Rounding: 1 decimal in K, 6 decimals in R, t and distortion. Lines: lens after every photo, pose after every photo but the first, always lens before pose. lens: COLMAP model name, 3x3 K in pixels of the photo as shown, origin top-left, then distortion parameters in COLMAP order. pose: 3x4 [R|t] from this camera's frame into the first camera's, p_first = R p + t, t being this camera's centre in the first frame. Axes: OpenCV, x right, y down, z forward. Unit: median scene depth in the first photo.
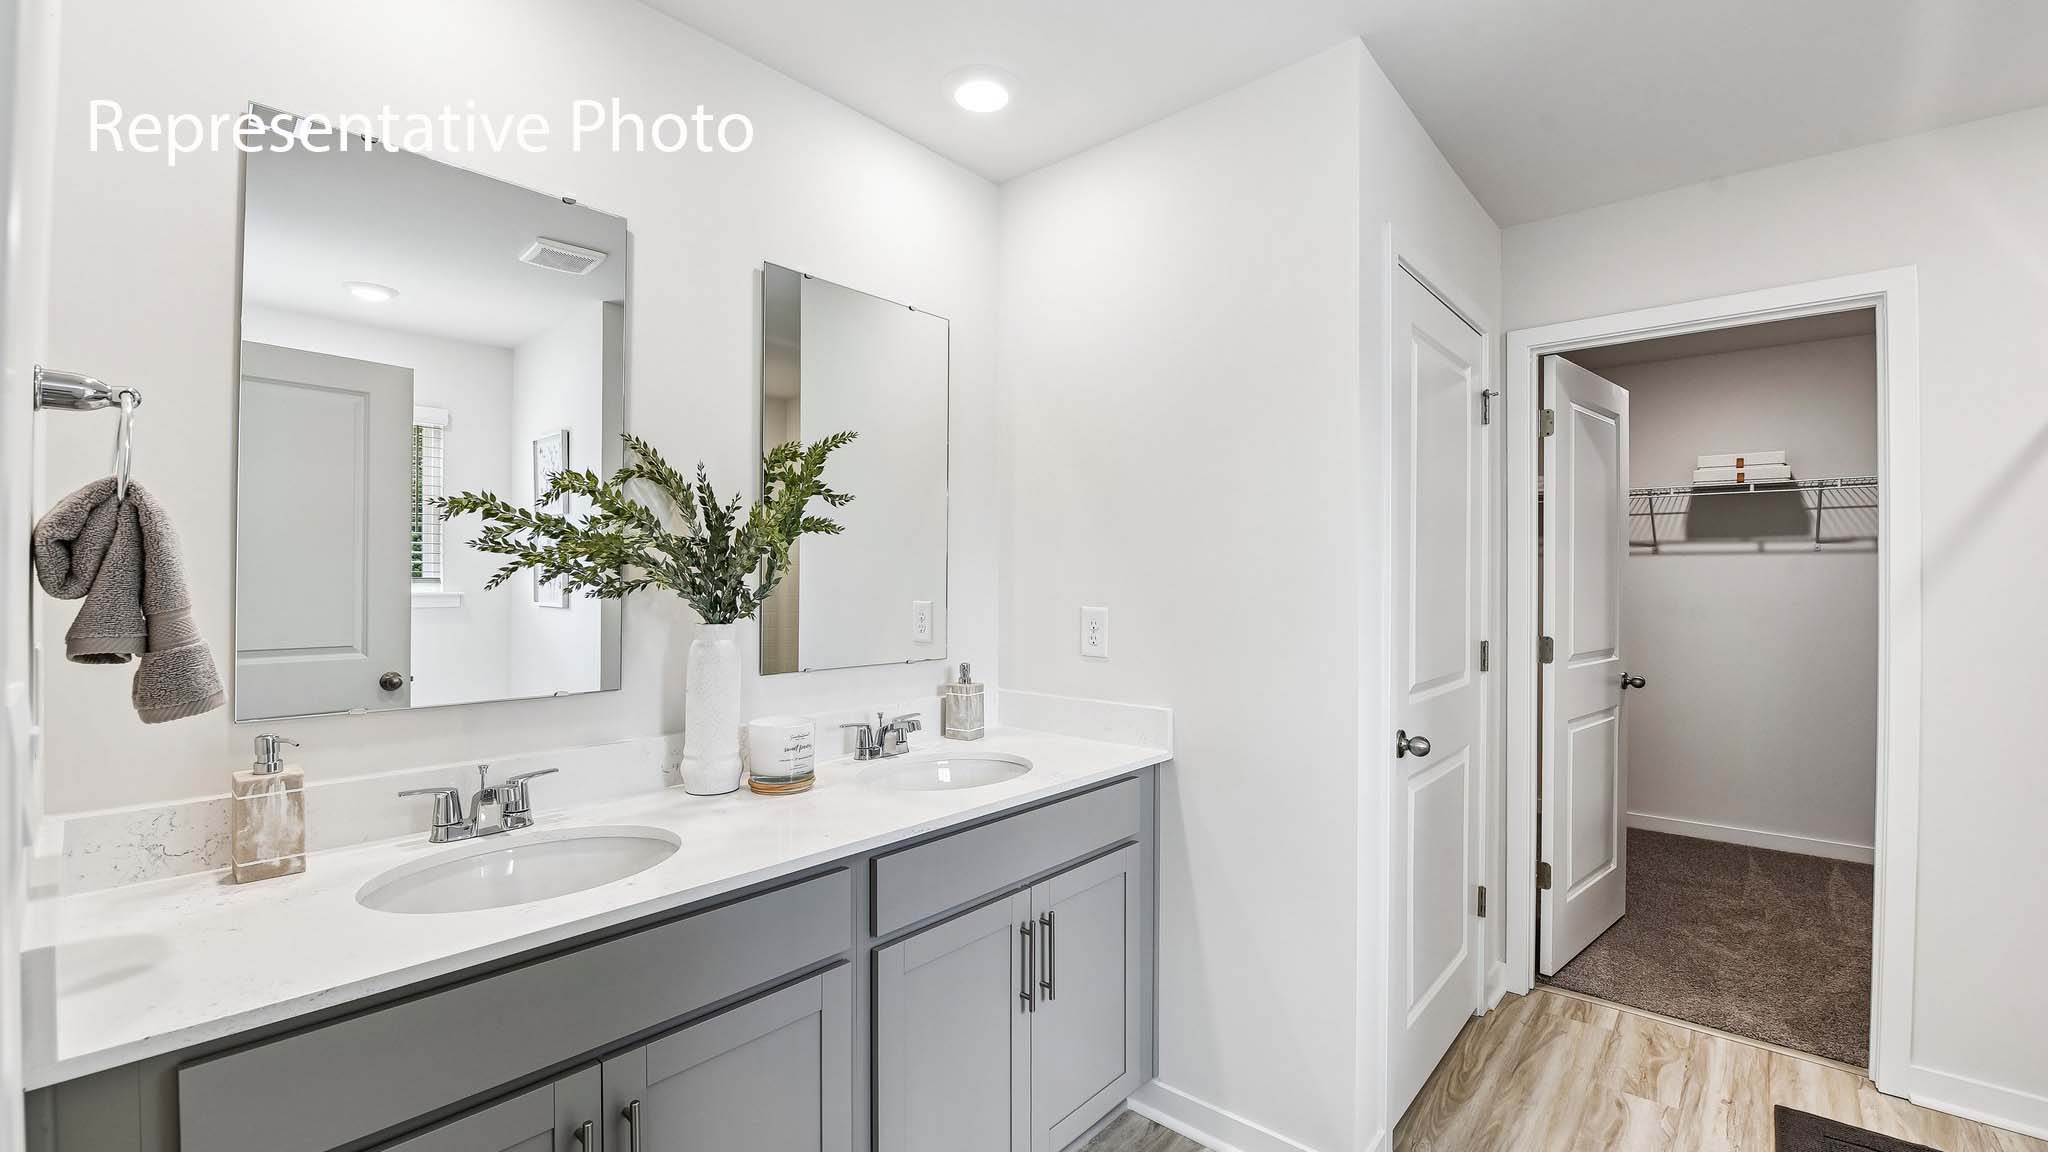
lens RADIAL K [[831.3, 0, 1030.3], [0, 831.3, 578.1], [0, 0, 1]] dist [-0.003519, -0.000196]
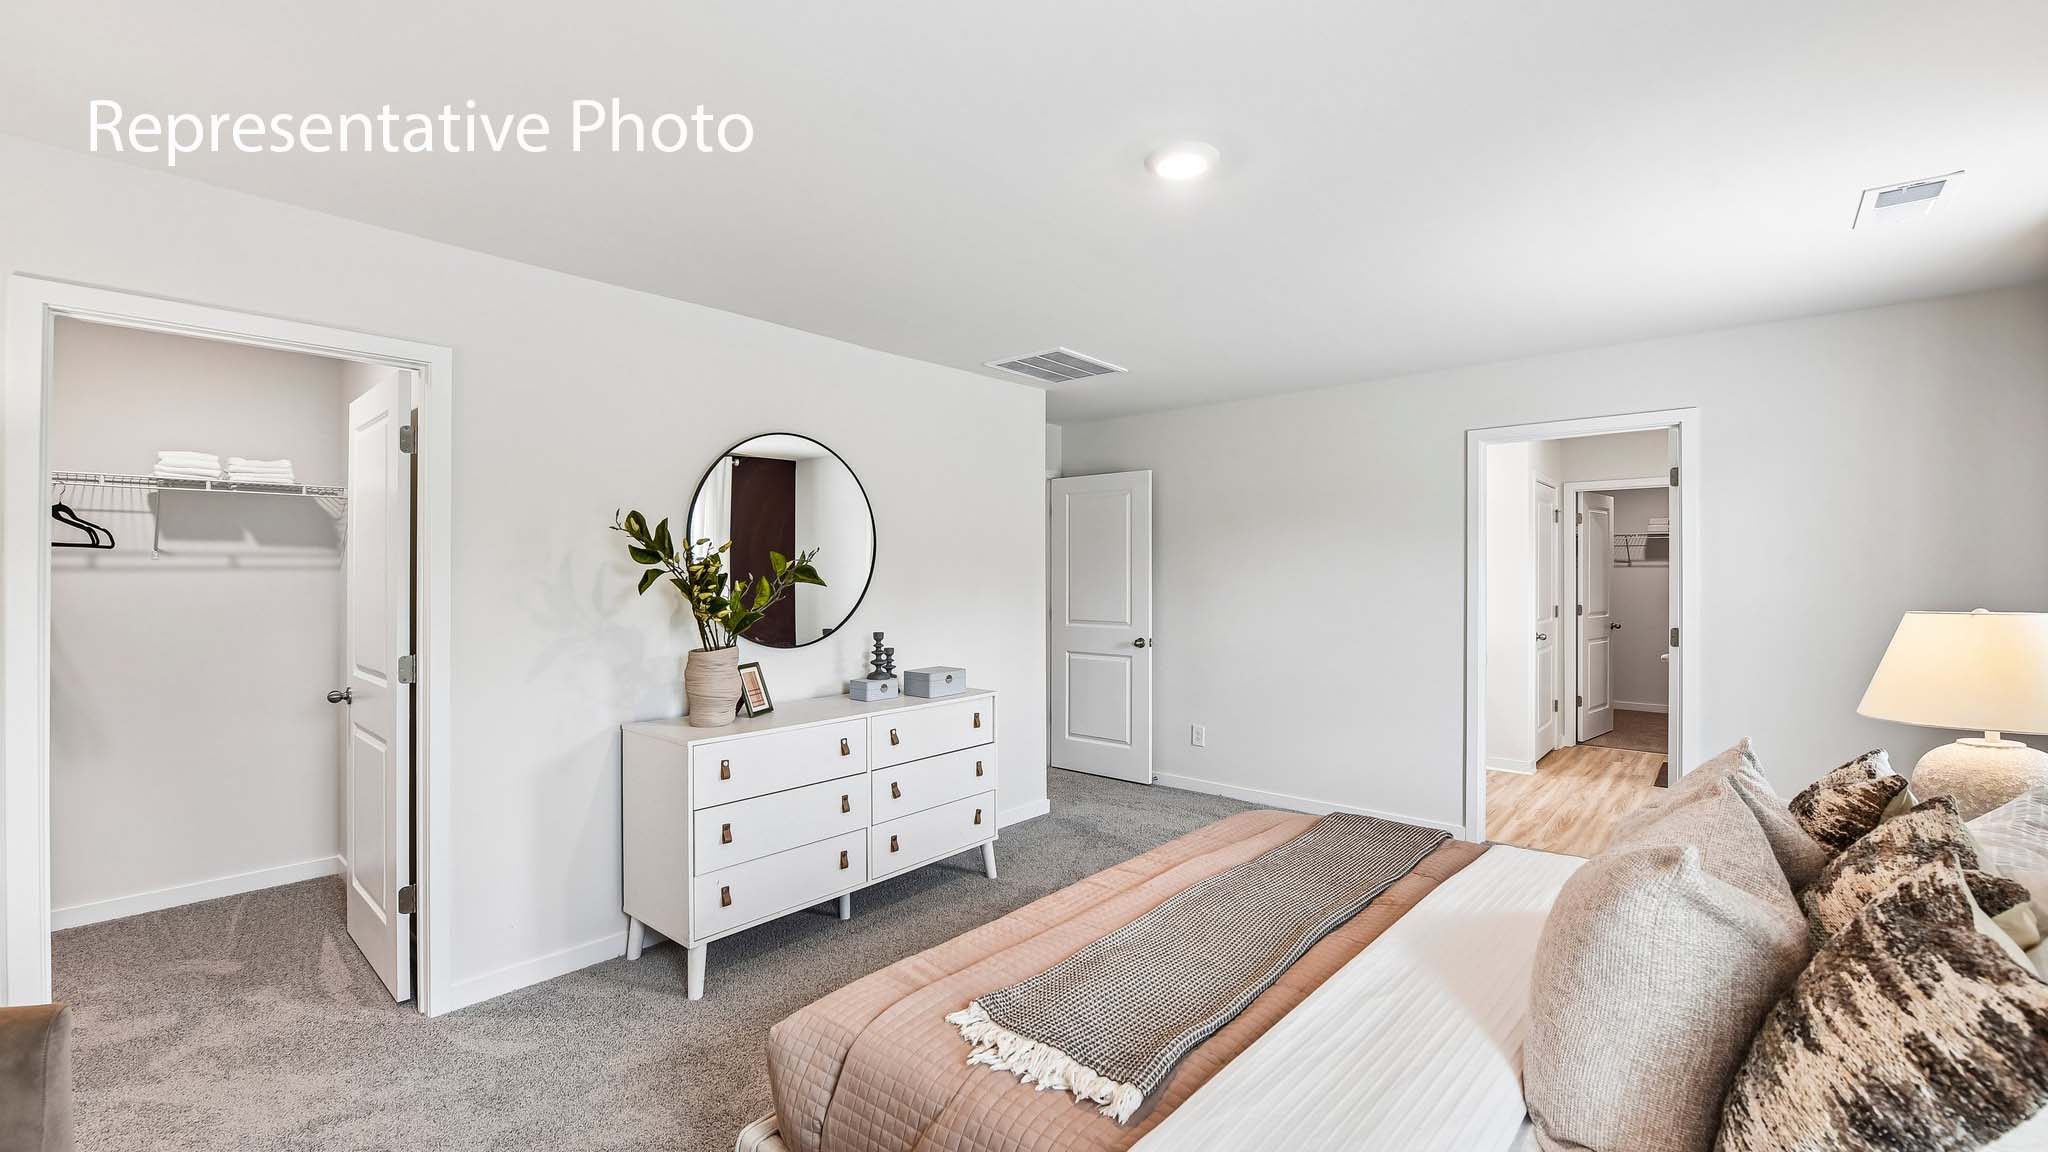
lens RADIAL K [[831.3, 0, 1017.3], [0, 831.3, 576.8], [0, 0, 1]] dist [-0.003519, -0.000196]
pose [[0.999999, -0.000312, -0.001395, -1.059288], [0.000307, 0.999993, -0.003652, -0.005709], [0.001396, 0.003652, 0.999992, -1.487628]]
